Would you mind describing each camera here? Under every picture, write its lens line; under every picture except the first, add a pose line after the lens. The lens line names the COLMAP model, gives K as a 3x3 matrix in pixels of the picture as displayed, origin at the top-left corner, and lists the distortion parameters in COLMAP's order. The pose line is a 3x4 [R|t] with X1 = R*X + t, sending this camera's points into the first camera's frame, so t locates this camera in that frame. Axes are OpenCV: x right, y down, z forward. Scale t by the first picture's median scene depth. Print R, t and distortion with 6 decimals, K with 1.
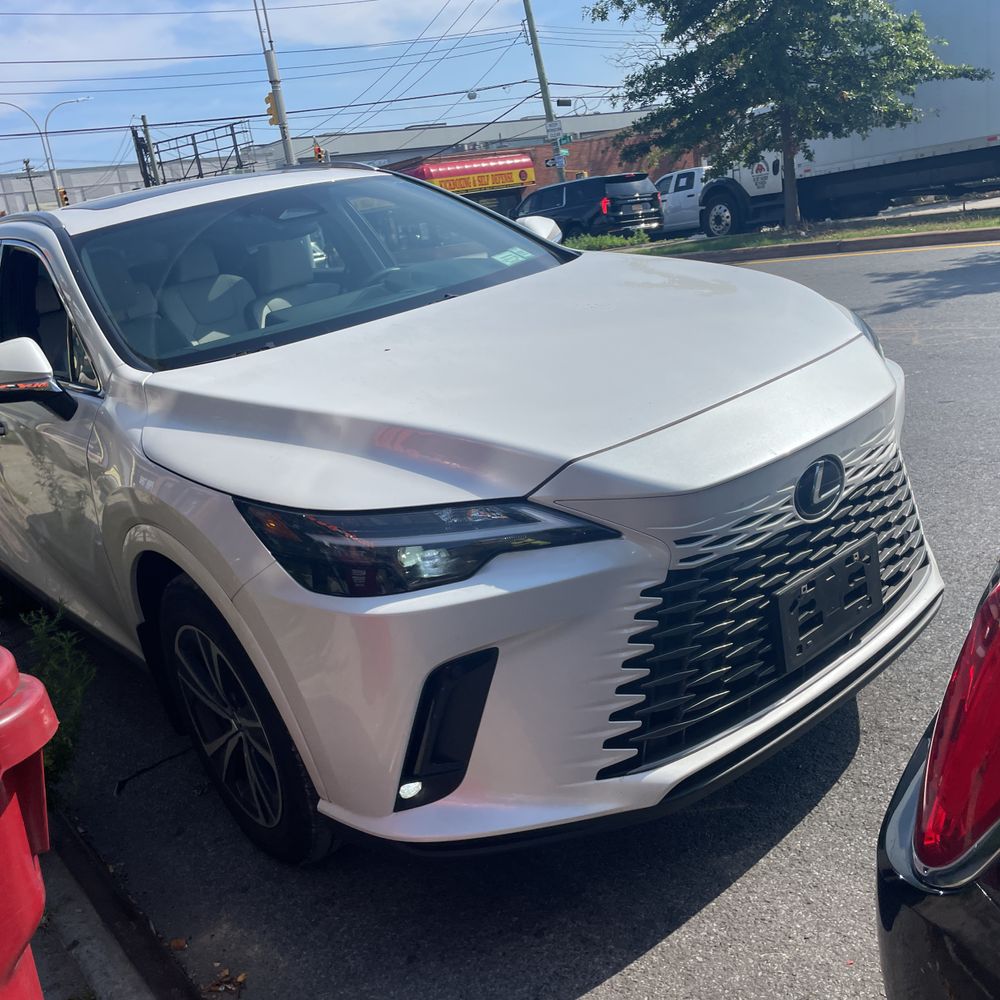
lens RADIAL K [[962.3, 0, 500.1], [0, 962.3, 482.1], [0, 0, 1]] dist [0.093216, -0.120978]
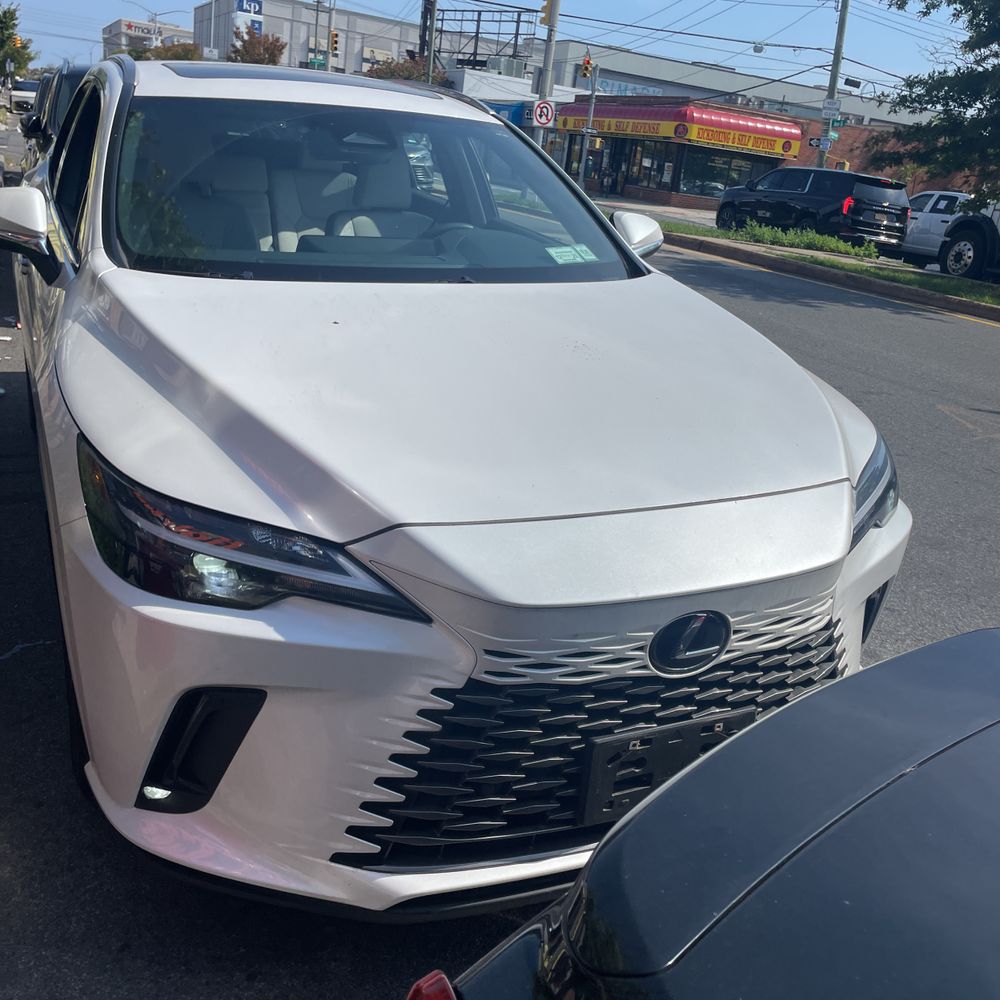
lens RADIAL K [[963.1, 0, 511.4], [0, 963.1, 503.4], [0, 0, 1]] dist [0.082082, -0.092271]
pose [[0.935141, 0.331713, -0.124411, 0.178141], [-0.319991, 0.941560, 0.105219, -0.108289], [0.152043, -0.058584, 0.986636, 0.100055]]
